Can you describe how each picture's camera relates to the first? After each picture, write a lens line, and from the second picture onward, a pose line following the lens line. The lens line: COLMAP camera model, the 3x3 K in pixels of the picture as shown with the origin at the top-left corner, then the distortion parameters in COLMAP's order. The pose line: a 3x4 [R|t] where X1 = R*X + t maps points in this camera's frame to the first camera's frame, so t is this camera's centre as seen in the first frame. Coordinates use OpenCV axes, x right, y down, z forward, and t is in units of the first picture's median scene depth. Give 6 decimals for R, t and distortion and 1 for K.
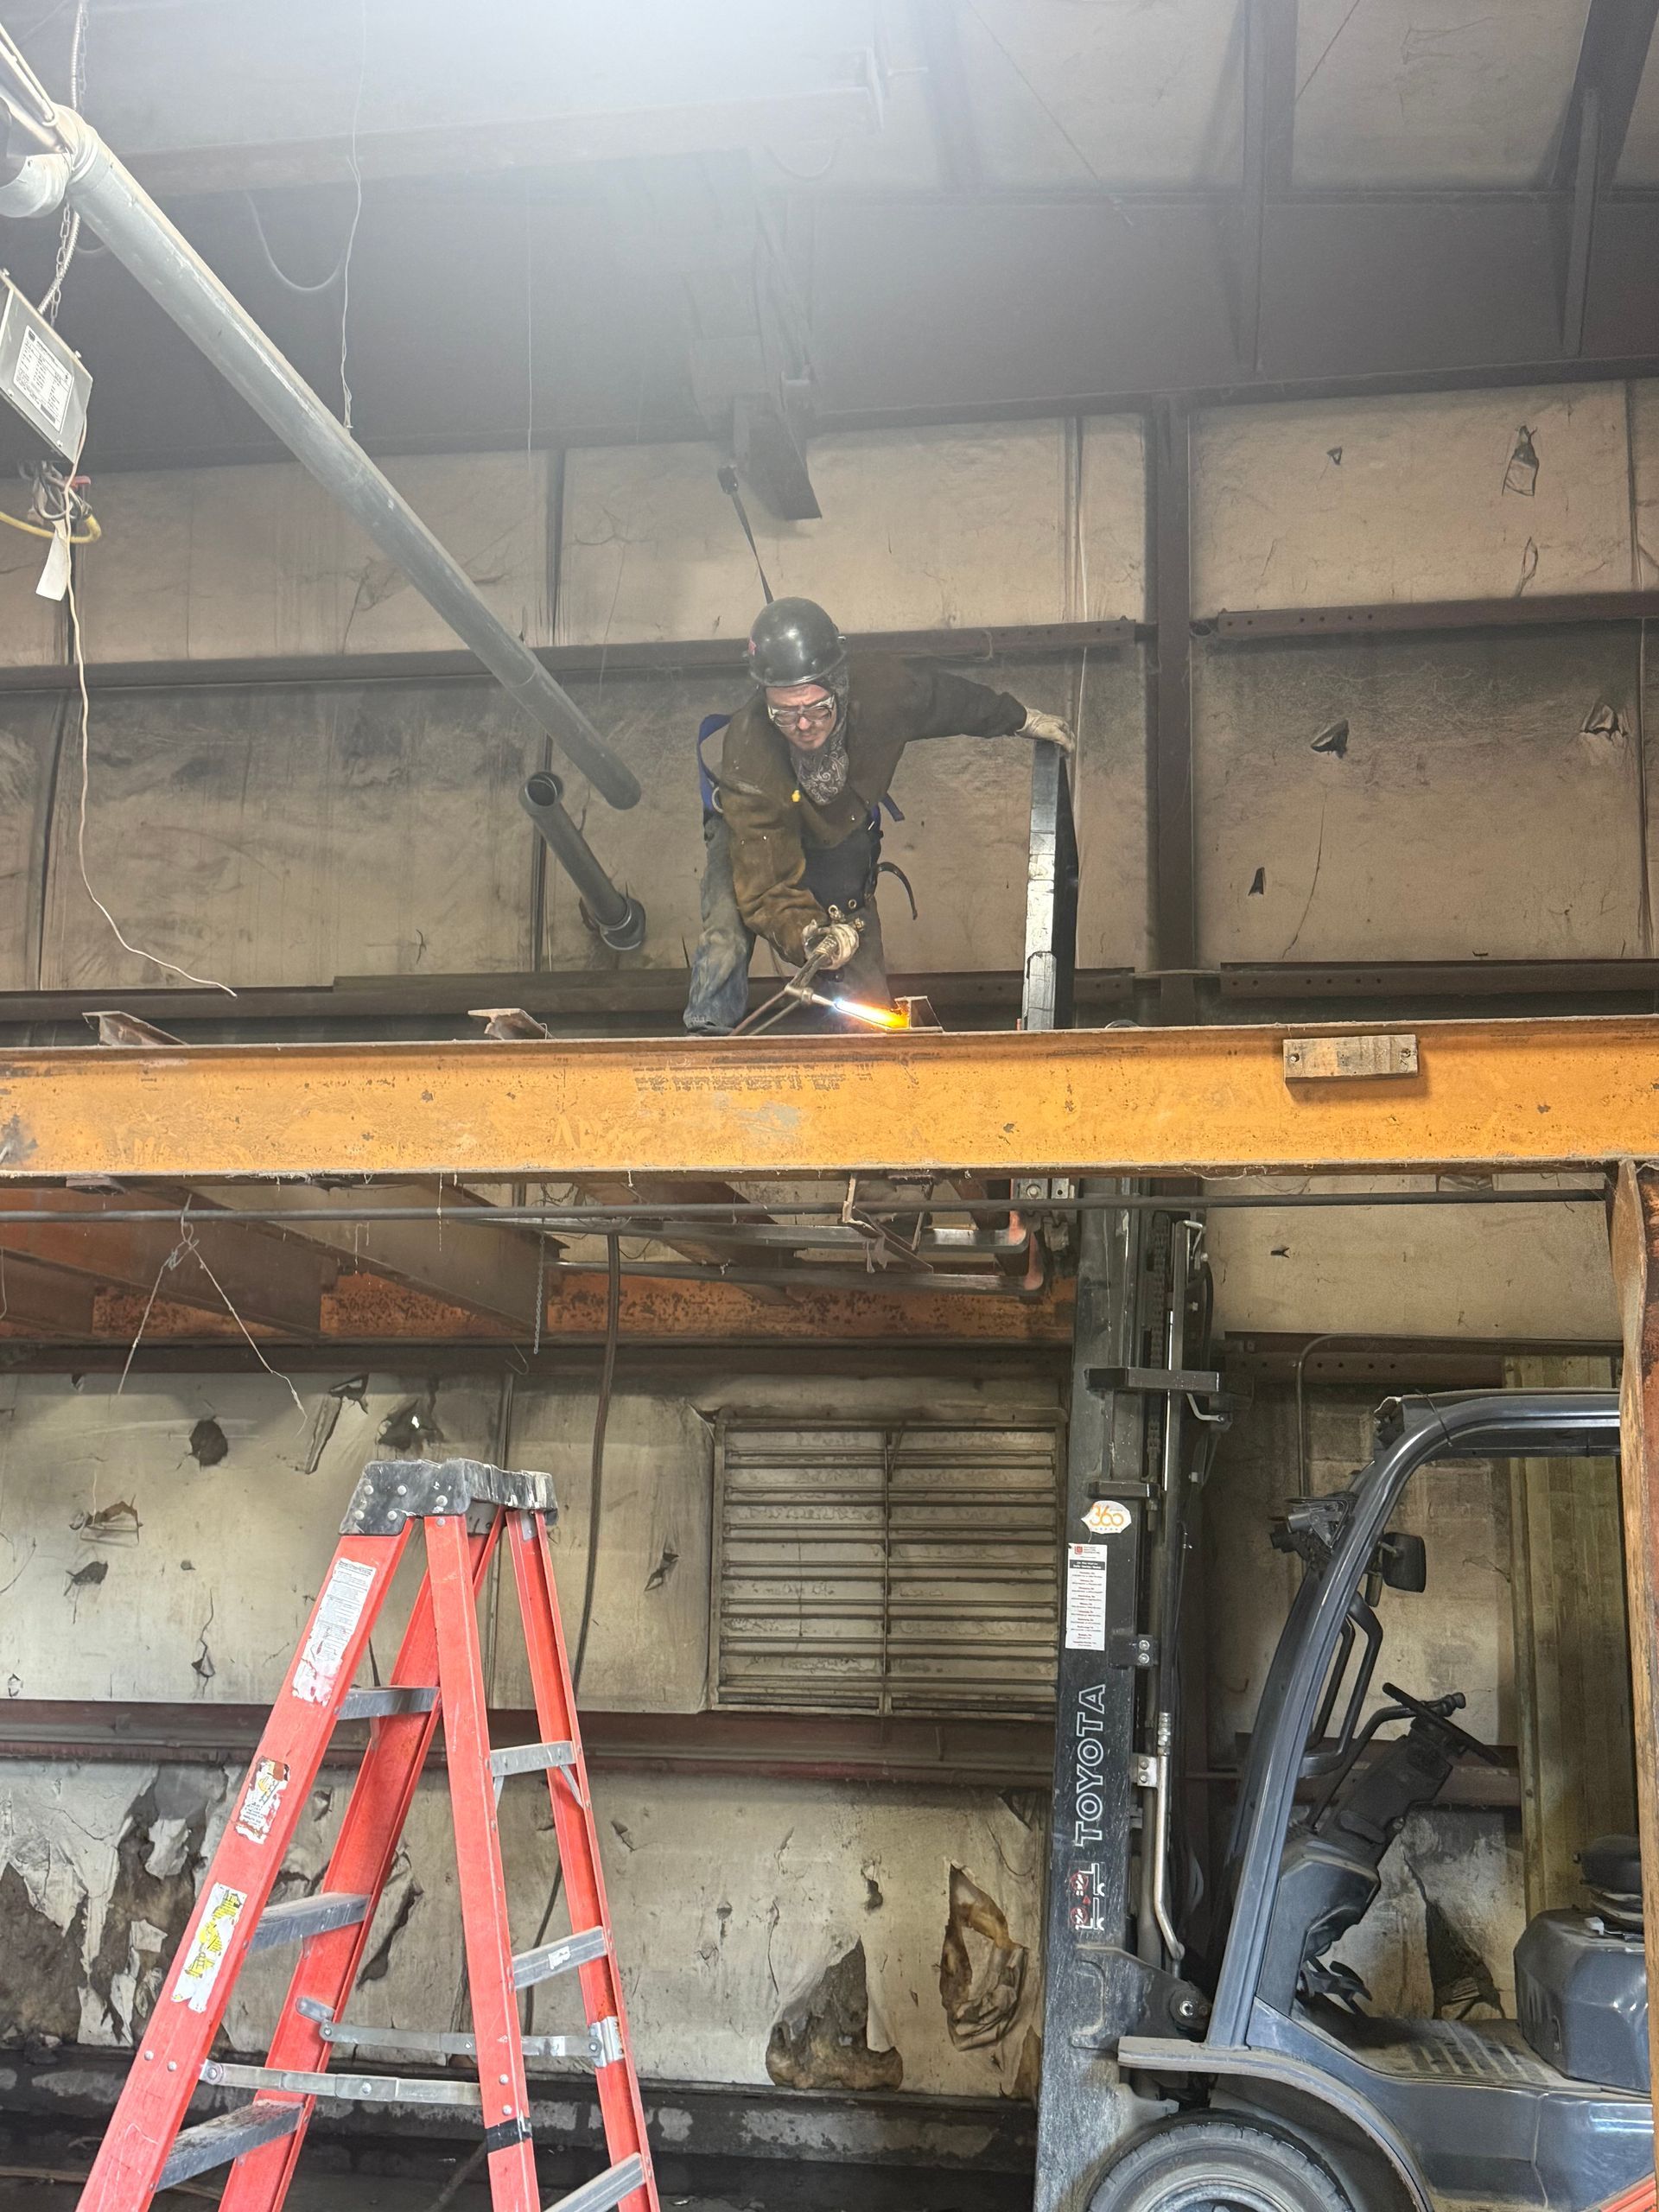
lens RADIAL K [[2236.6, 0, 829.5], [0, 2236.6, 1106.0], [0, 0, 1]] dist [0.186292, -0.363109]
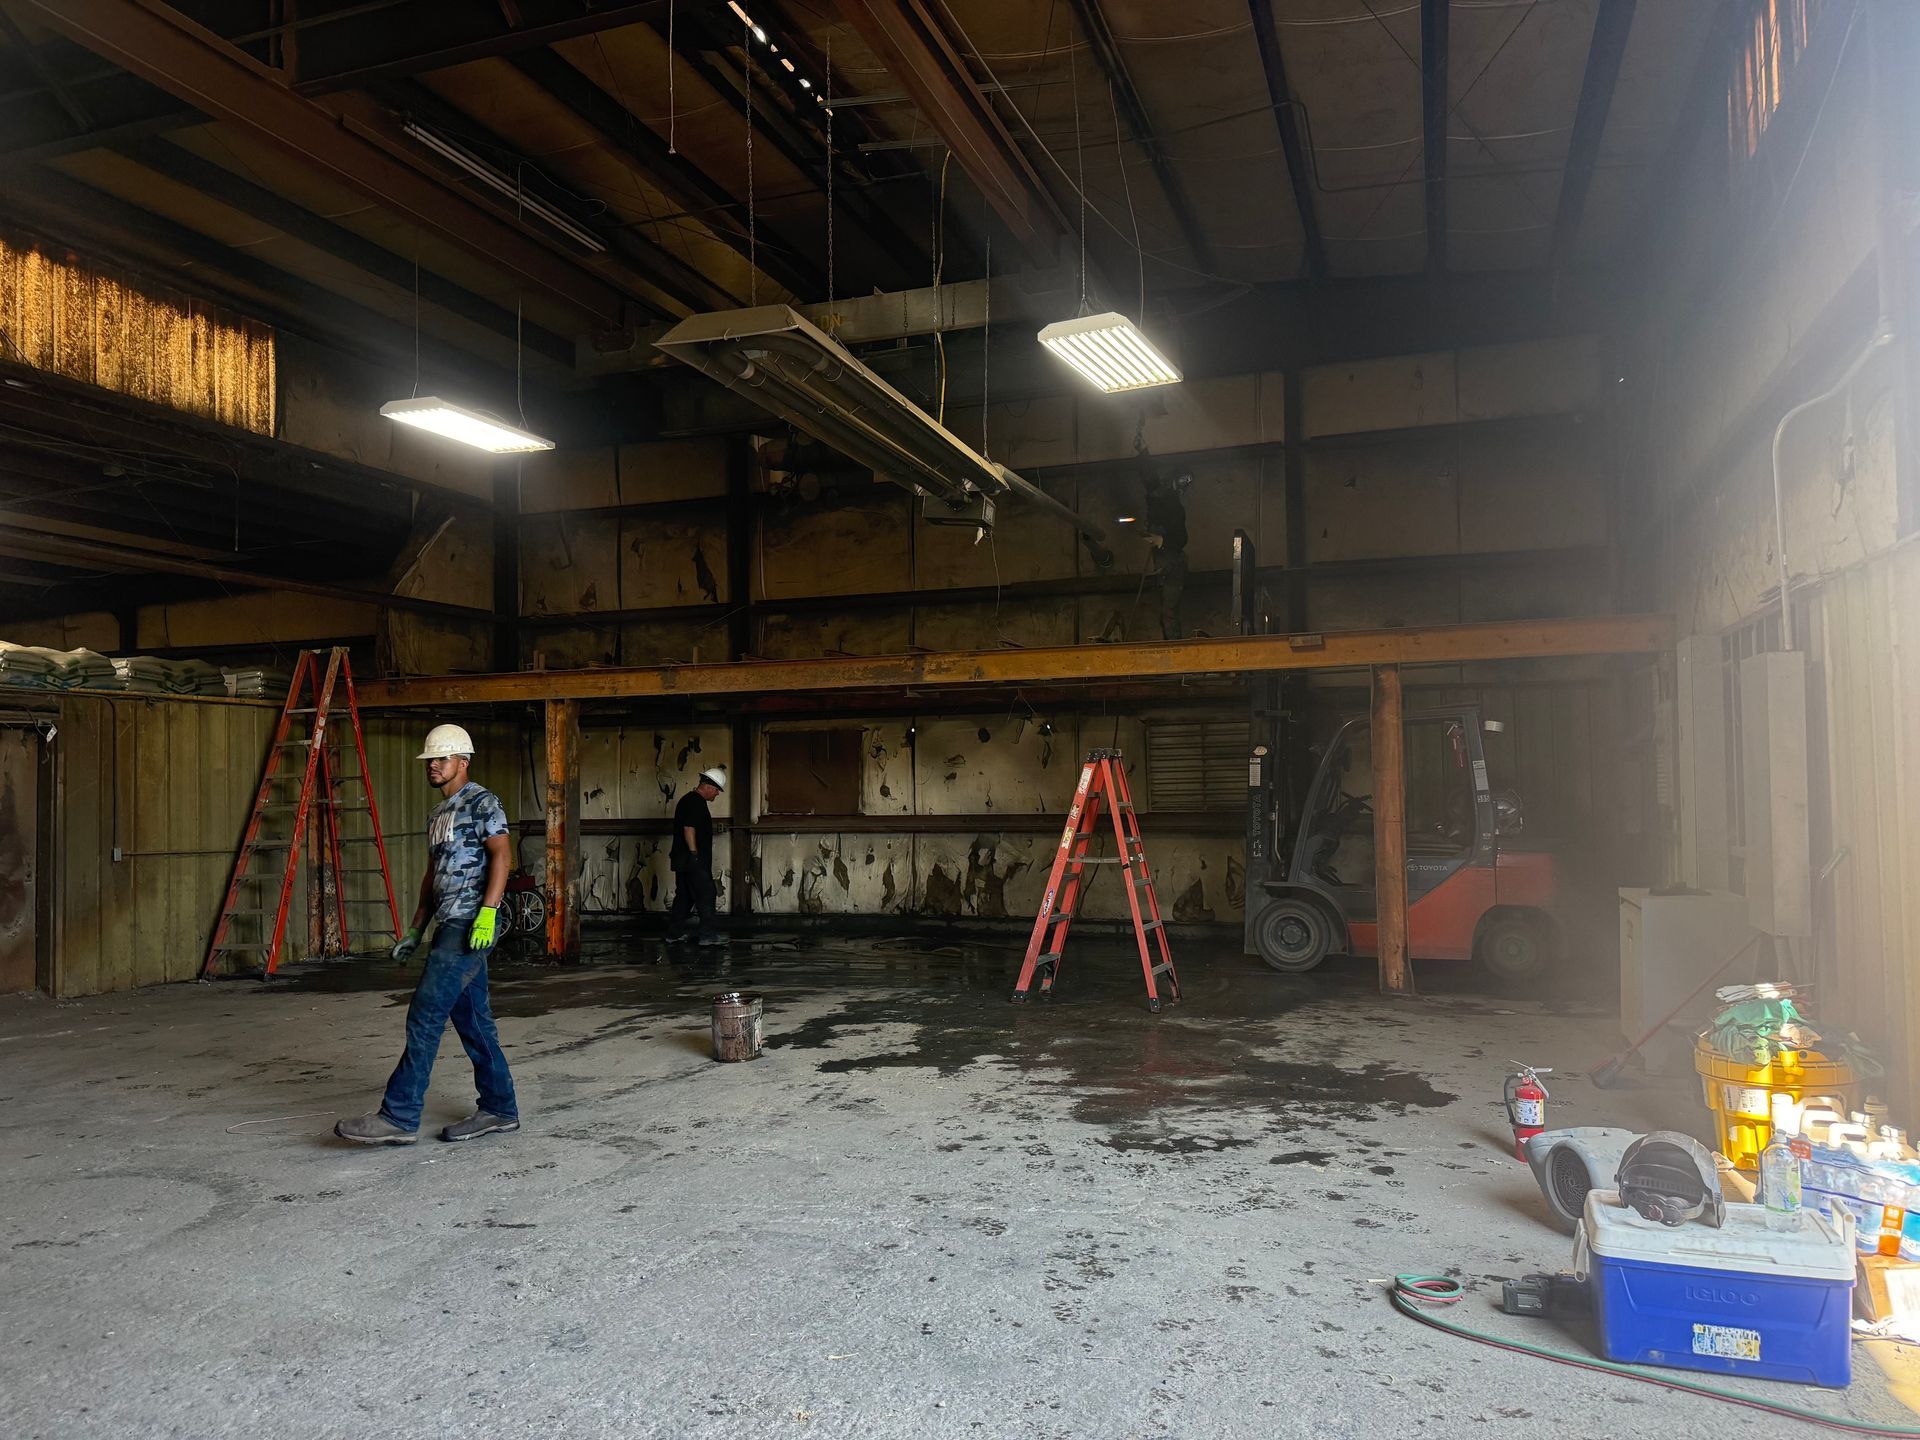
lens RADIAL K [[1370.1, 0, 960.0], [0, 1370.1, 720.0], [0, 0, 1]] dist [0.140393, -0.143468]
pose [[0.985135, -0.042667, -0.166397, 0.012478], [0.068748, 0.985632, 0.154281, -0.176803], [0.157424, -0.163427, 0.973915, -0.898279]]
